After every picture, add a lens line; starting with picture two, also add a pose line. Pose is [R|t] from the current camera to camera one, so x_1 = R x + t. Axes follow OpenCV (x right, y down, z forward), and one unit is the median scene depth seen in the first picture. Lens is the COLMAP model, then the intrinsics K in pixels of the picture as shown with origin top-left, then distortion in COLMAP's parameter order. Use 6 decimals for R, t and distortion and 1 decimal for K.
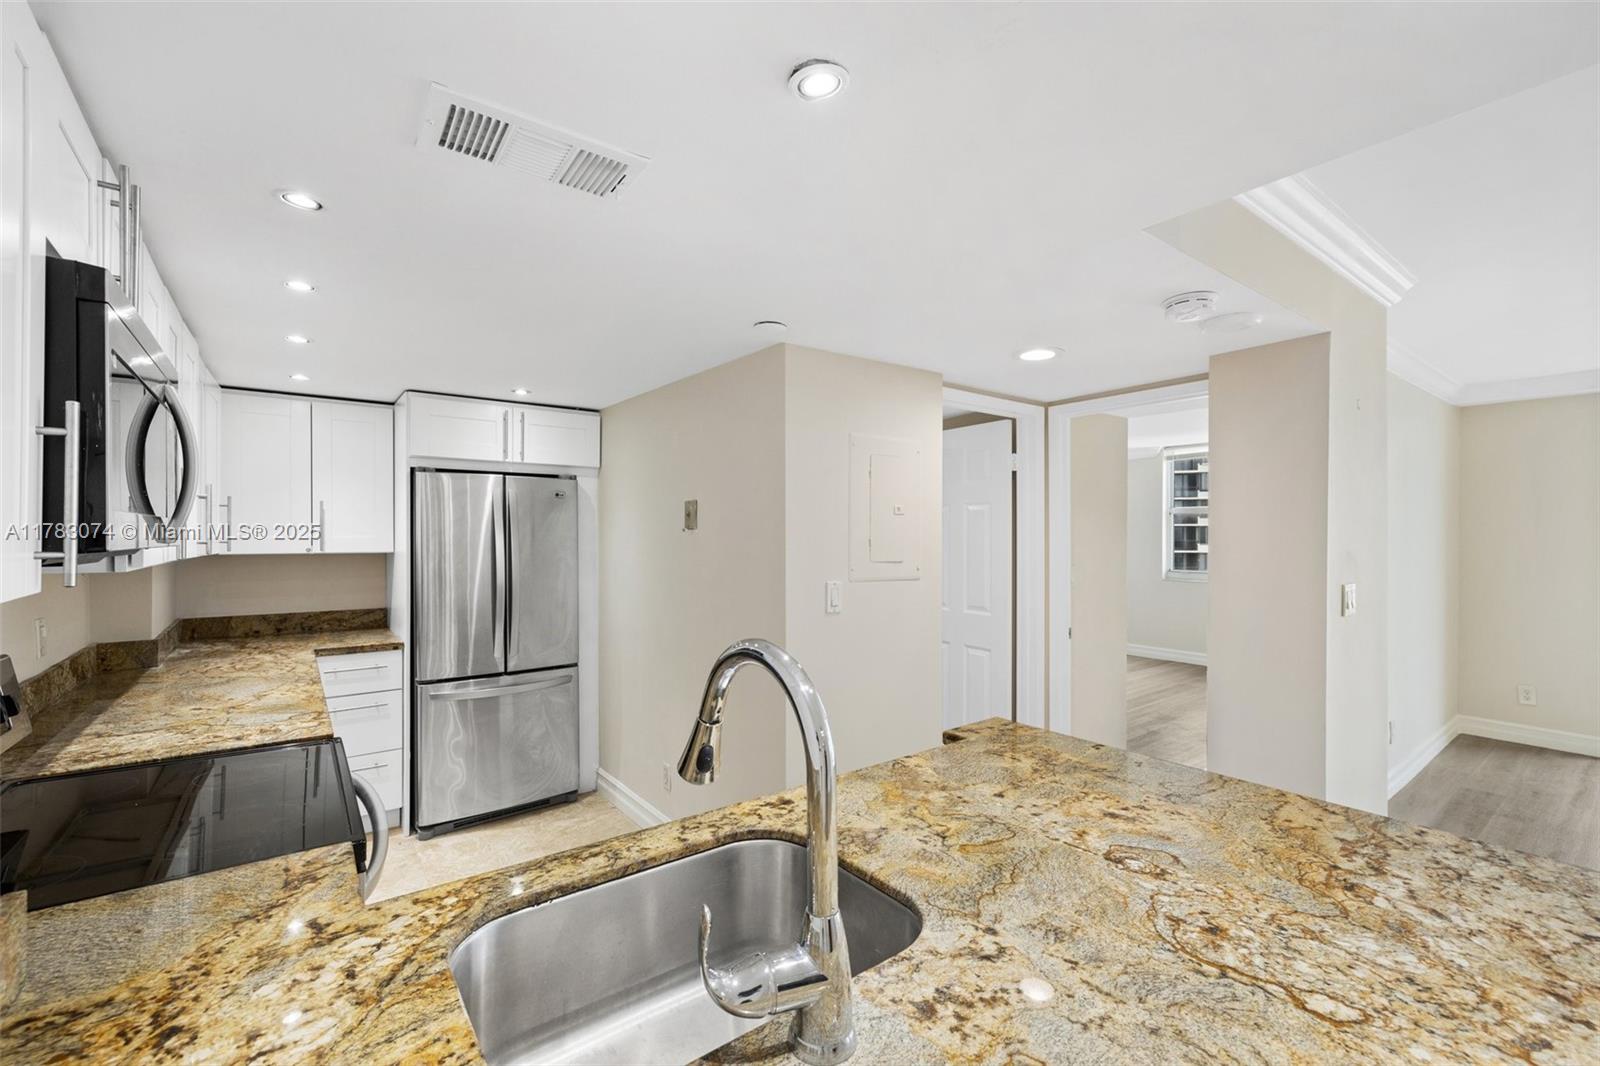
lens RADIAL K [[668.7, 0, 802.8], [0, 668.7, 535.3], [0, 0, 1]] dist [0.000570, -0.000464]
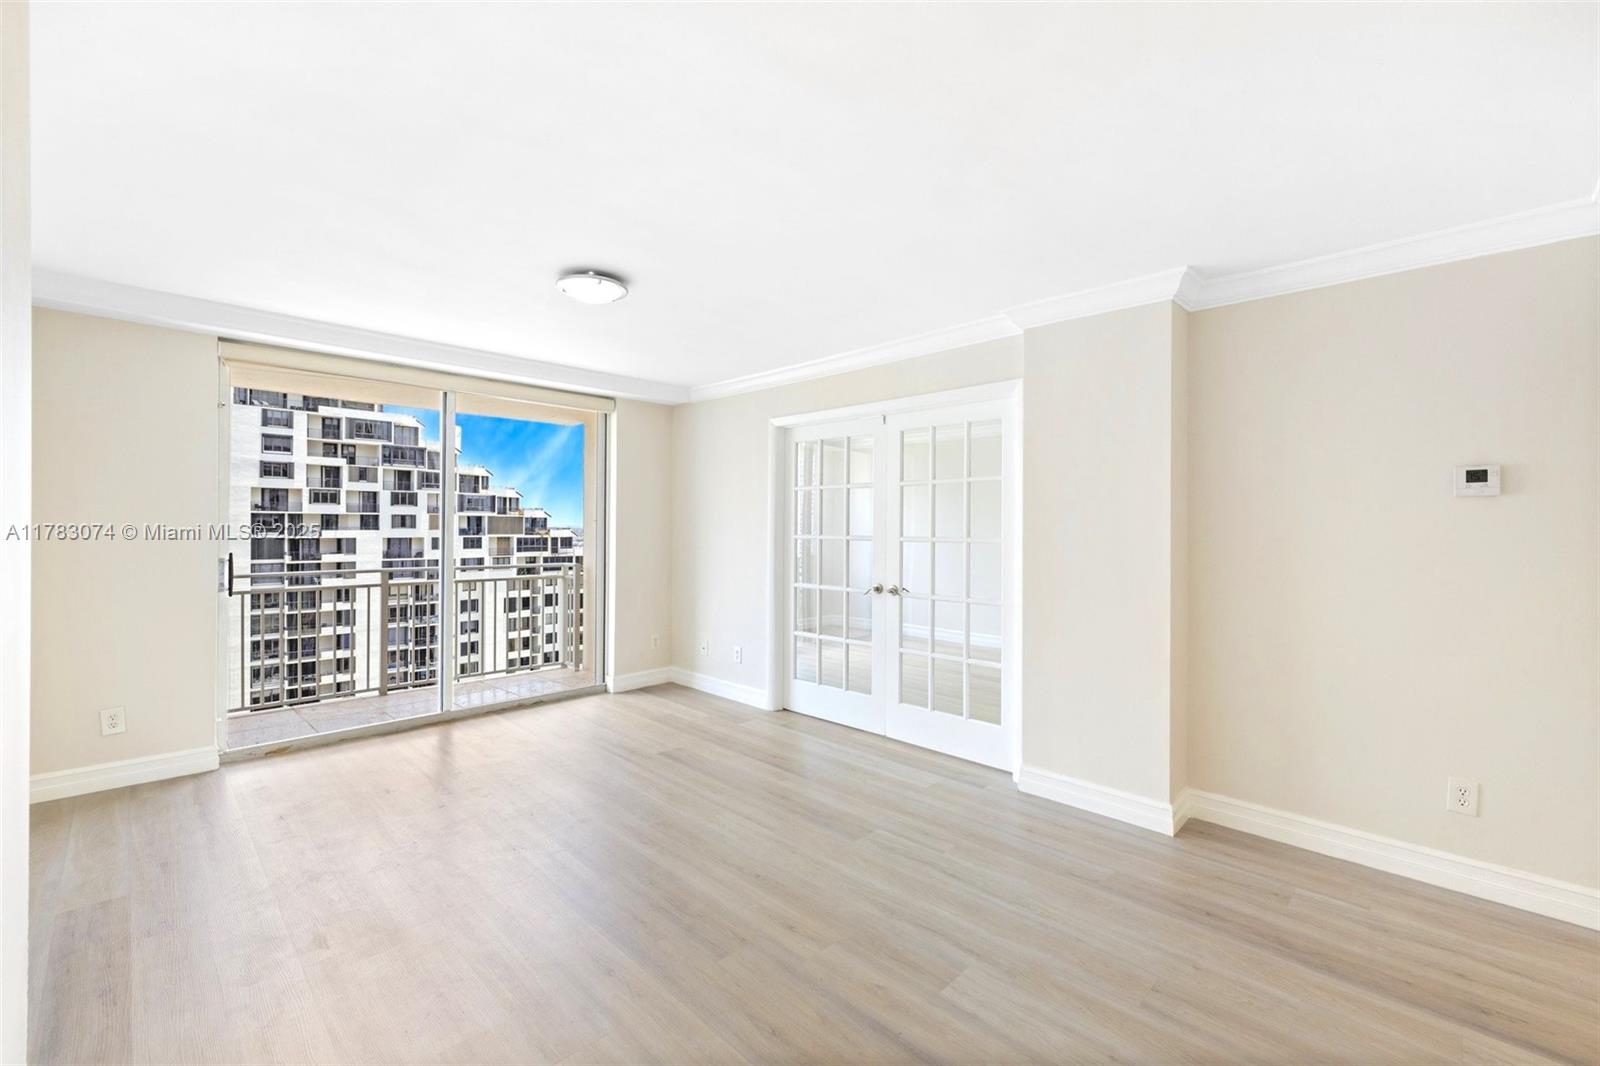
lens RADIAL K [[667.9, 0, 805.6], [0, 667.9, 528.1], [0, 0, 1]] dist [-0.000275, -0.000282]
pose [[-0.144724, -0.003526, 0.989466, 0.973281], [-0.006709, 0.999974, 0.002582, 0.082419], [-0.989449, -0.006265, -0.144744, 1.379960]]
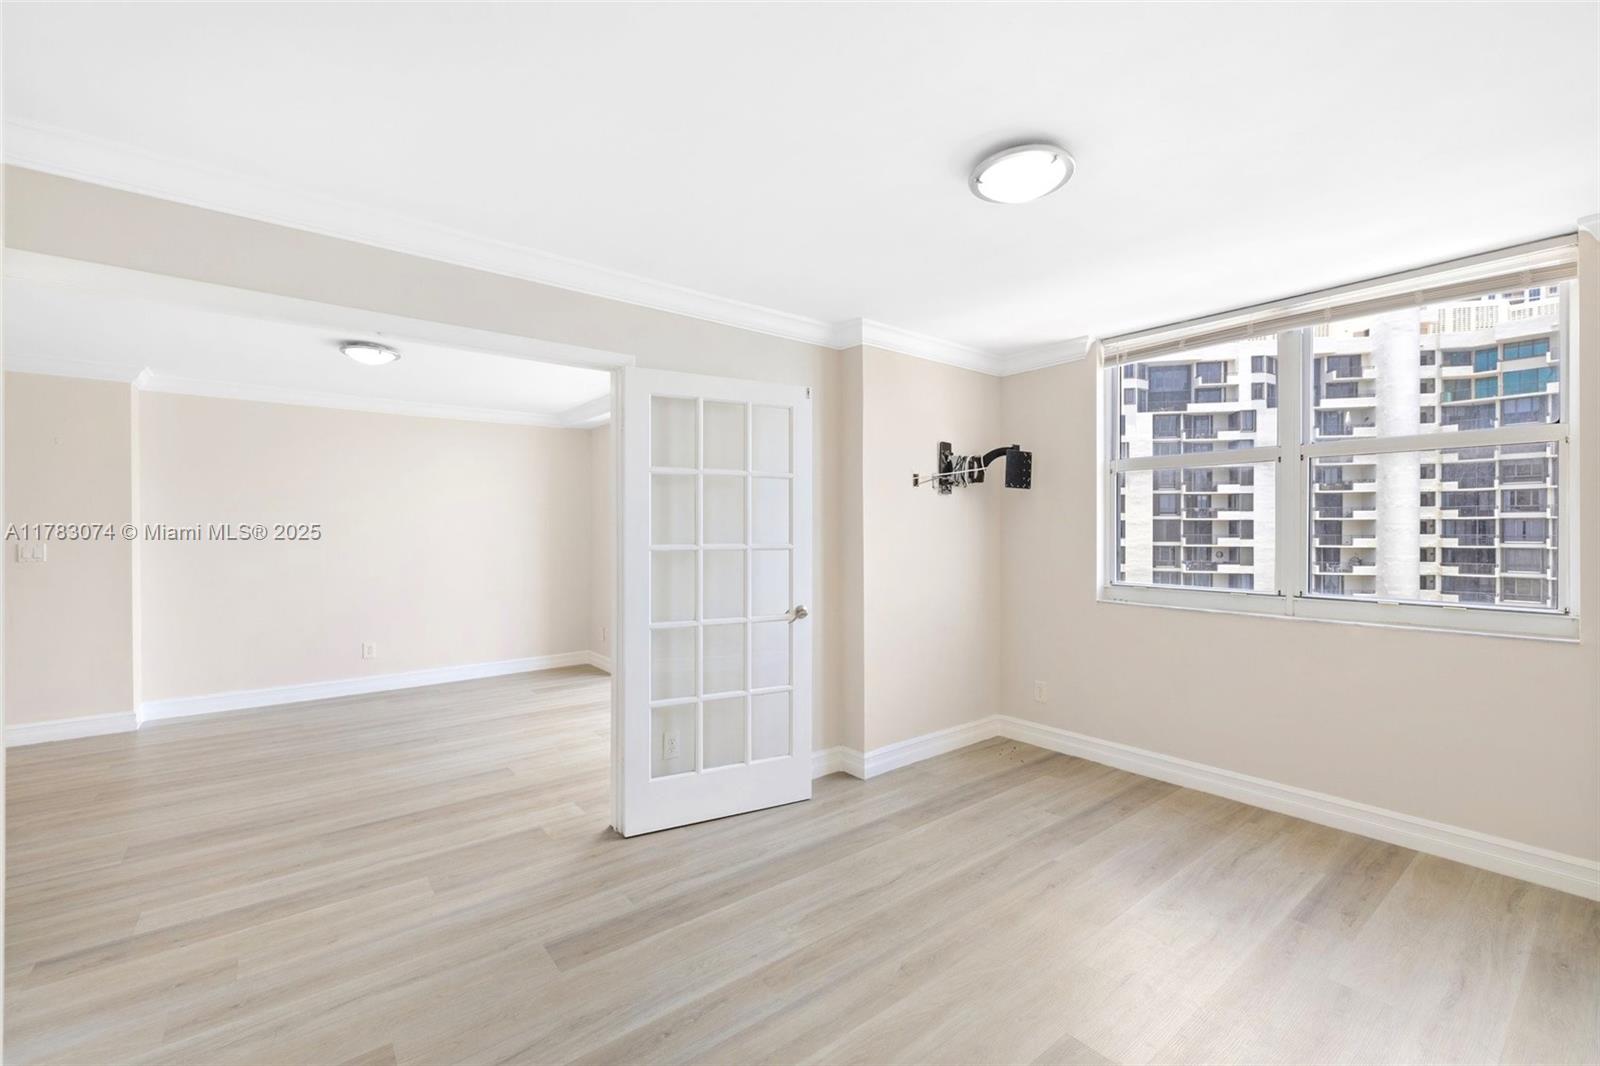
lens RADIAL K [[667.1, 0, 805.2], [0, 667.1, 532.5], [0, 0, 1]] dist [0.000647, 0.000165]
pose [[0.999811, -0.001189, 0.019387, 5.756543], [0.001130, 0.999995, 0.003064, 0.067126], [-0.019390, -0.003042, 0.999807, -1.637330]]
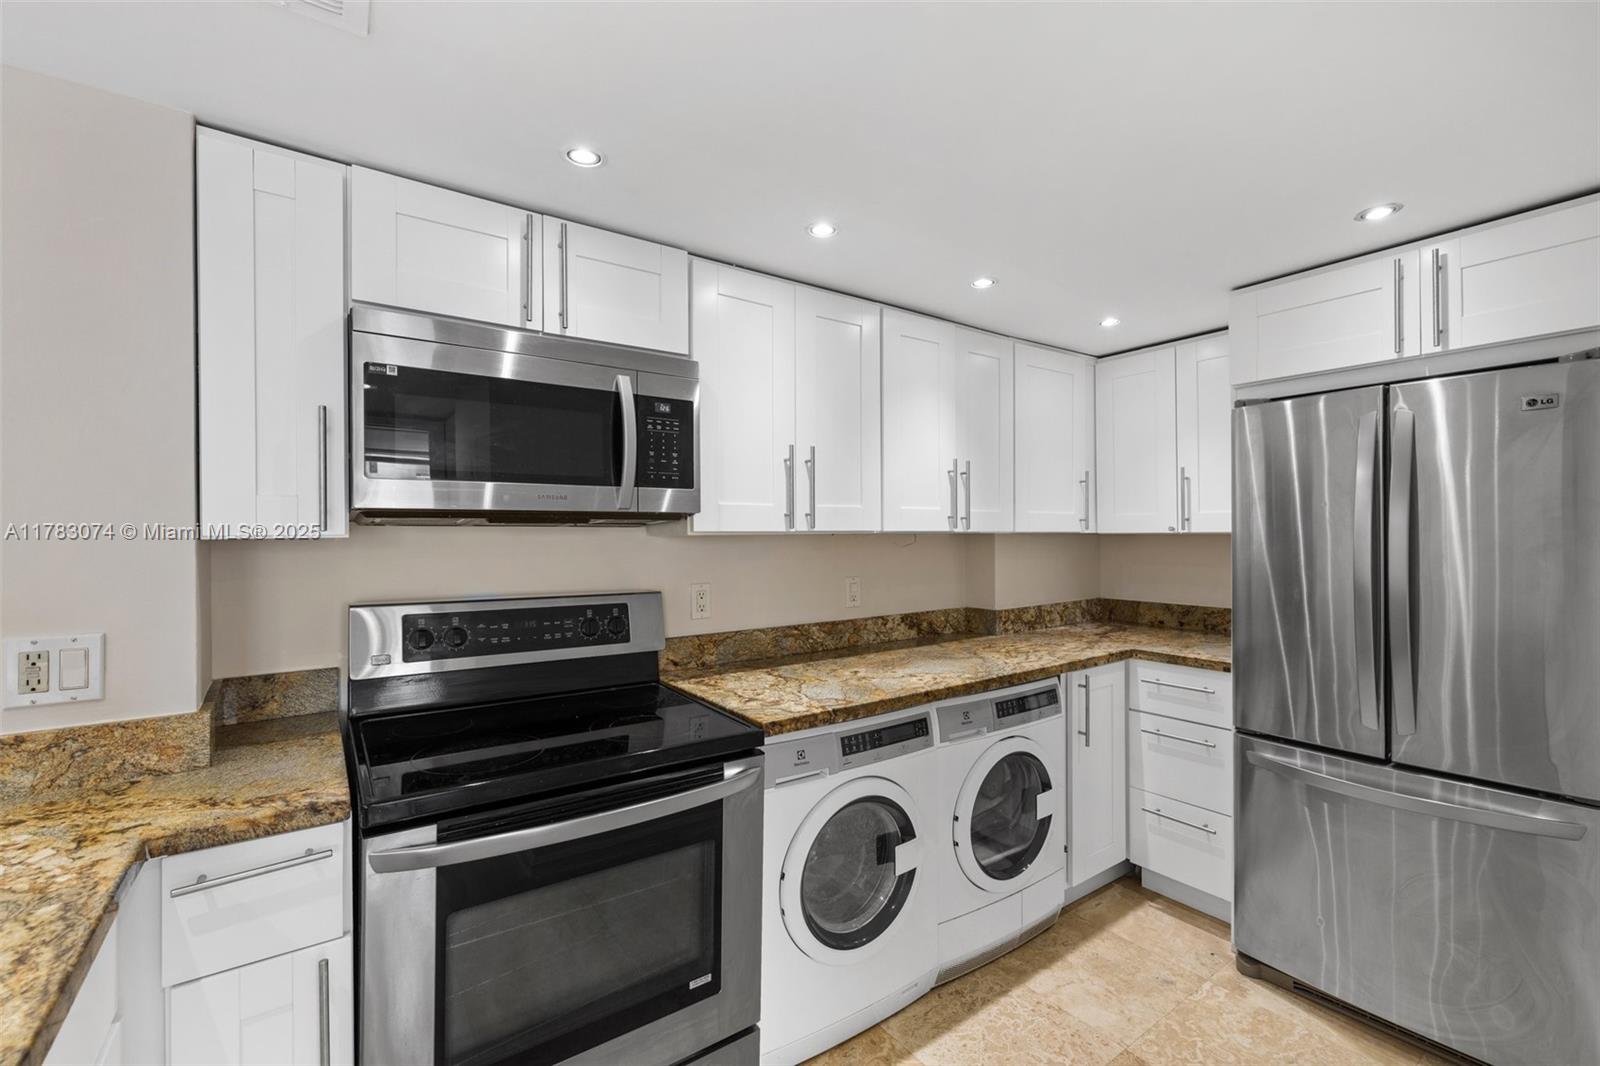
lens RADIAL K [[675.7, 0, 800.0], [0, 675.7, 533.0], [0, 0, 1]] dist [0.000628, -0.000007]
pose [[-0.029314, -0.001283, -0.999569, 0.279300], [0.007554, 0.999970, -0.001505, 0.066880], [0.999542, -0.007595, -0.029303, 1.564908]]
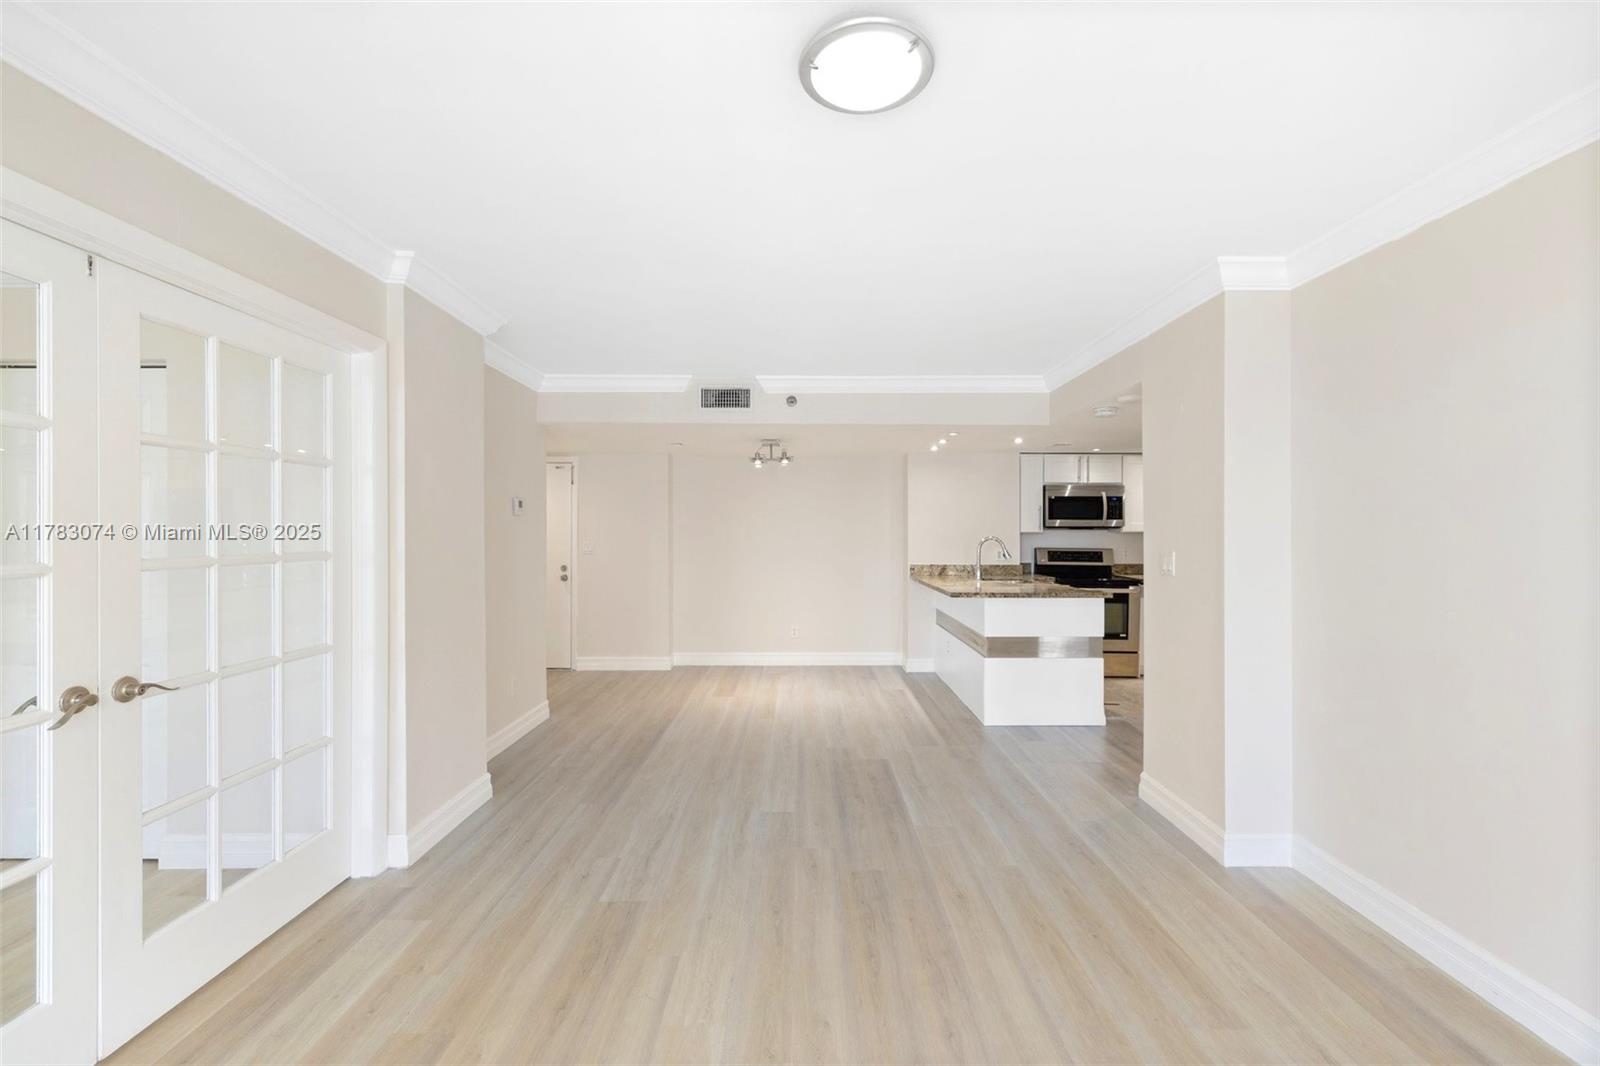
lens RADIAL K [[667.1, 0, 805.2], [0, 667.1, 532.5], [0, 0, 1]] dist [0.000647, 0.000165]
pose [[-0.602379, -0.000730, -0.798210, 4.692670], [-0.000597, 1.000000, -0.000464, 0.073253], [0.798210, 0.000197, -0.602379, 2.496456]]
